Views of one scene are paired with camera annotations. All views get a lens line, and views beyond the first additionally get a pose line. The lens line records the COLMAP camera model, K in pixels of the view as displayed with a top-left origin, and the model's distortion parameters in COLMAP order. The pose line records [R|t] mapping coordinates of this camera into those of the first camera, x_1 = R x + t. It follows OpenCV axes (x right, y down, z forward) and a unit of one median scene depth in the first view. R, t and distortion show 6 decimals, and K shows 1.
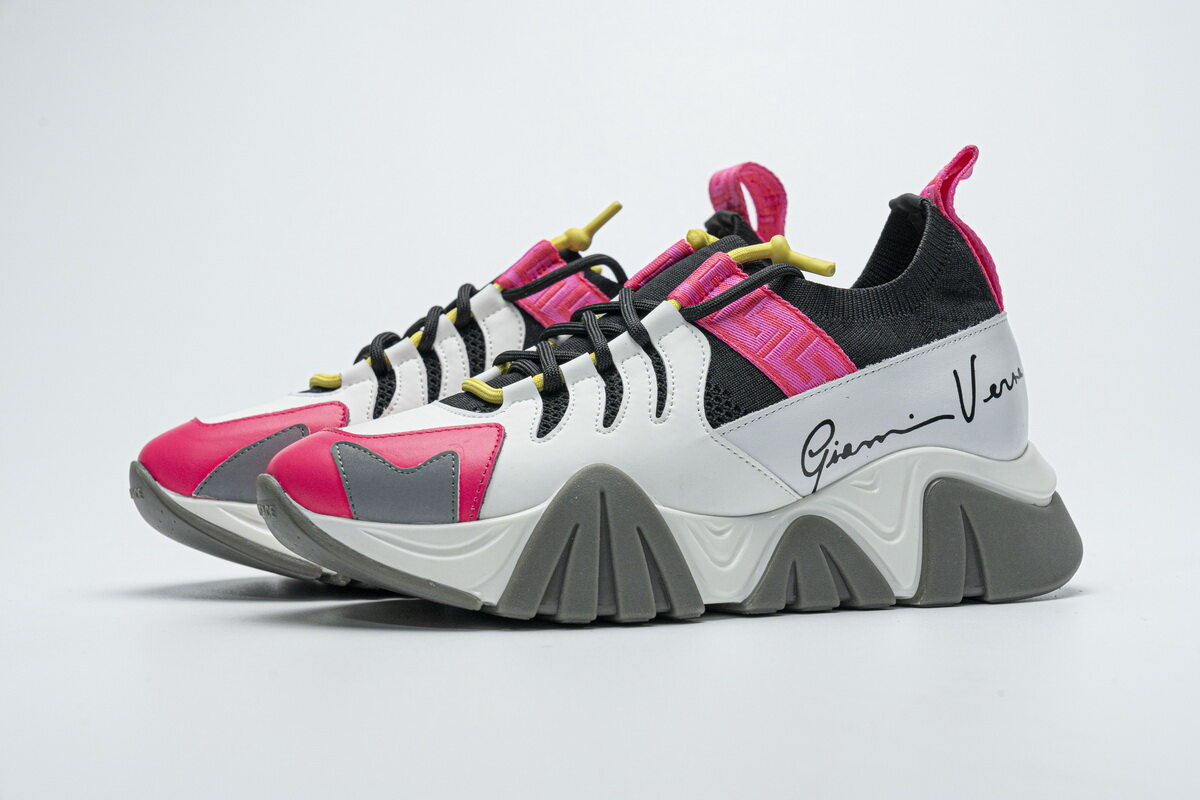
lens RADIAL K [[2372.2, 0, 594.8], [0, 2372.2, 398.4], [0, 0, 1]] dist [0.027017, 0.000000]
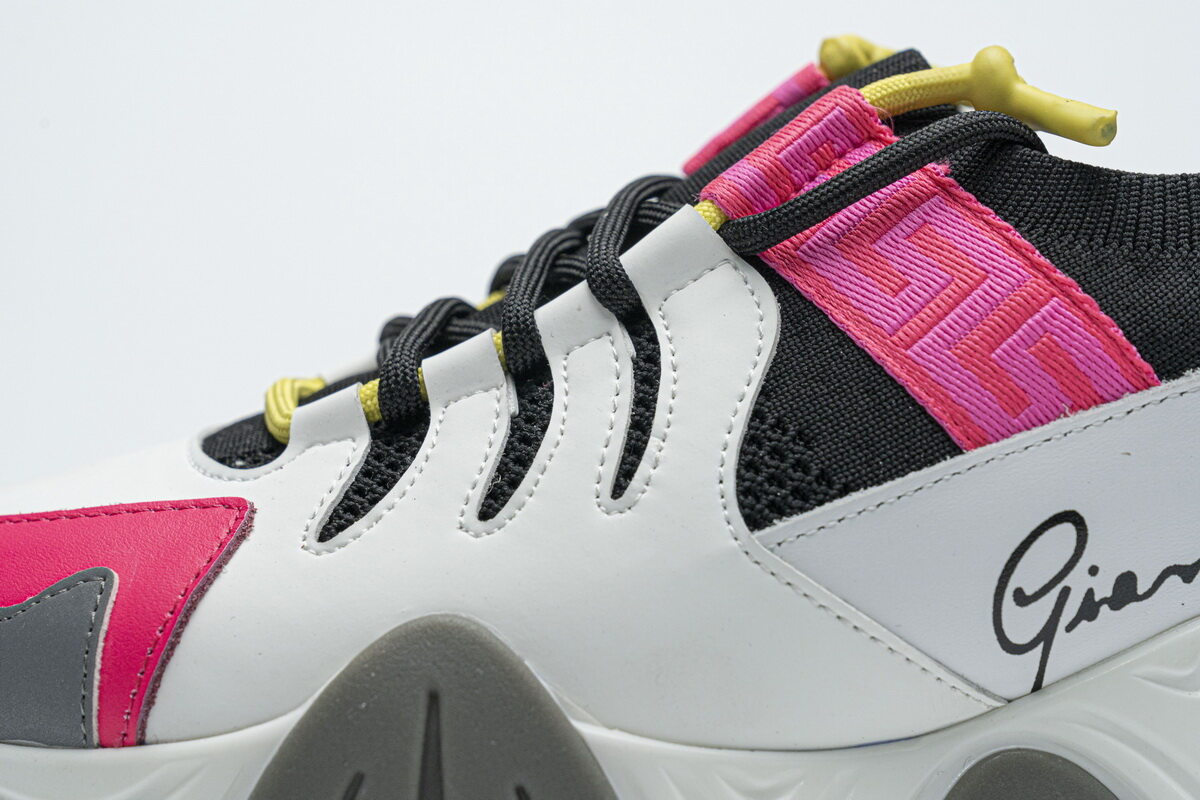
lens RADIAL K [[2372.2, 0, 589.8], [0, 2372.2, 375.2], [0, 0, 1]] dist [0.027017, 0.000000]
pose [[0.956484, 0.021426, -0.290999, 0.136245], [-0.010430, 0.999174, 0.039284, -0.027891], [0.291600, -0.034540, 0.955917, 0.606076]]
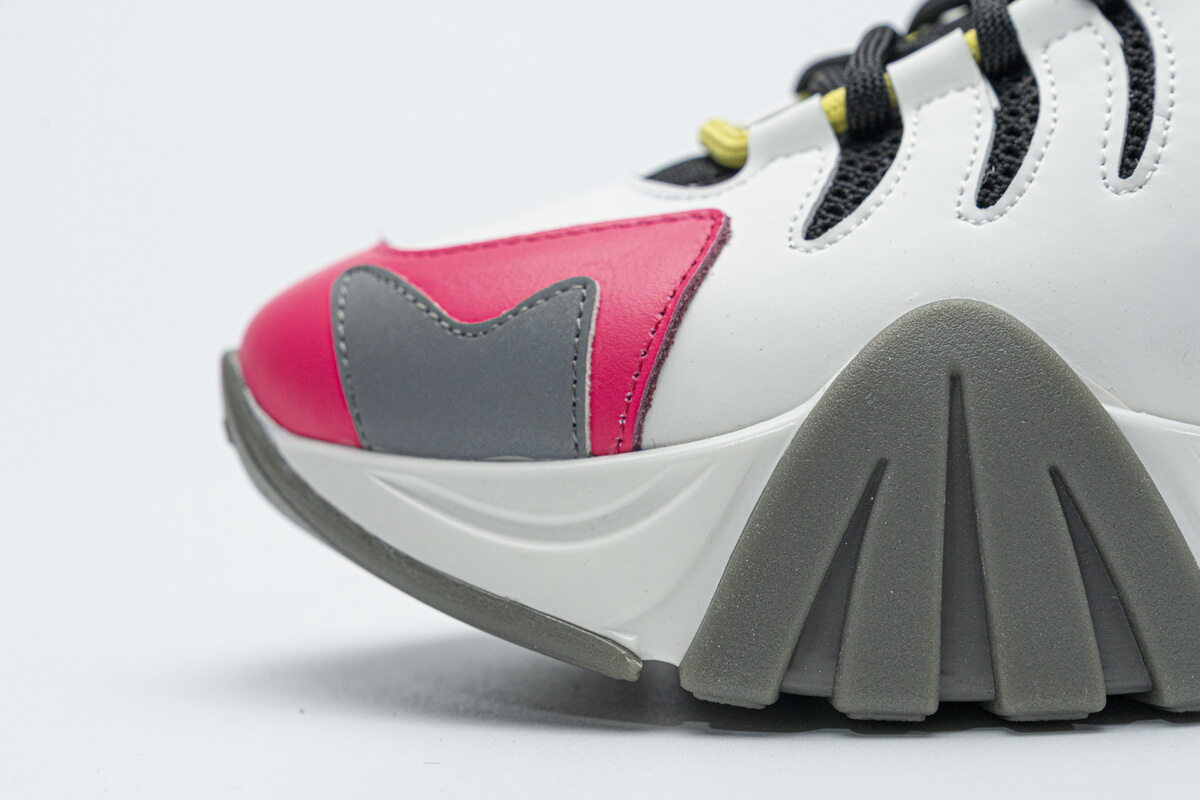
lens RADIAL K [[2372.2, 0, 597.6], [0, 2372.2, 407.7], [0, 0, 1]] dist [0.027017, 0.000000]
pose [[0.946268, -0.011204, -0.323189, 0.068385], [0.023696, 0.999115, 0.034741, 0.029149], [0.322514, -0.040533, 0.945696, 0.599784]]
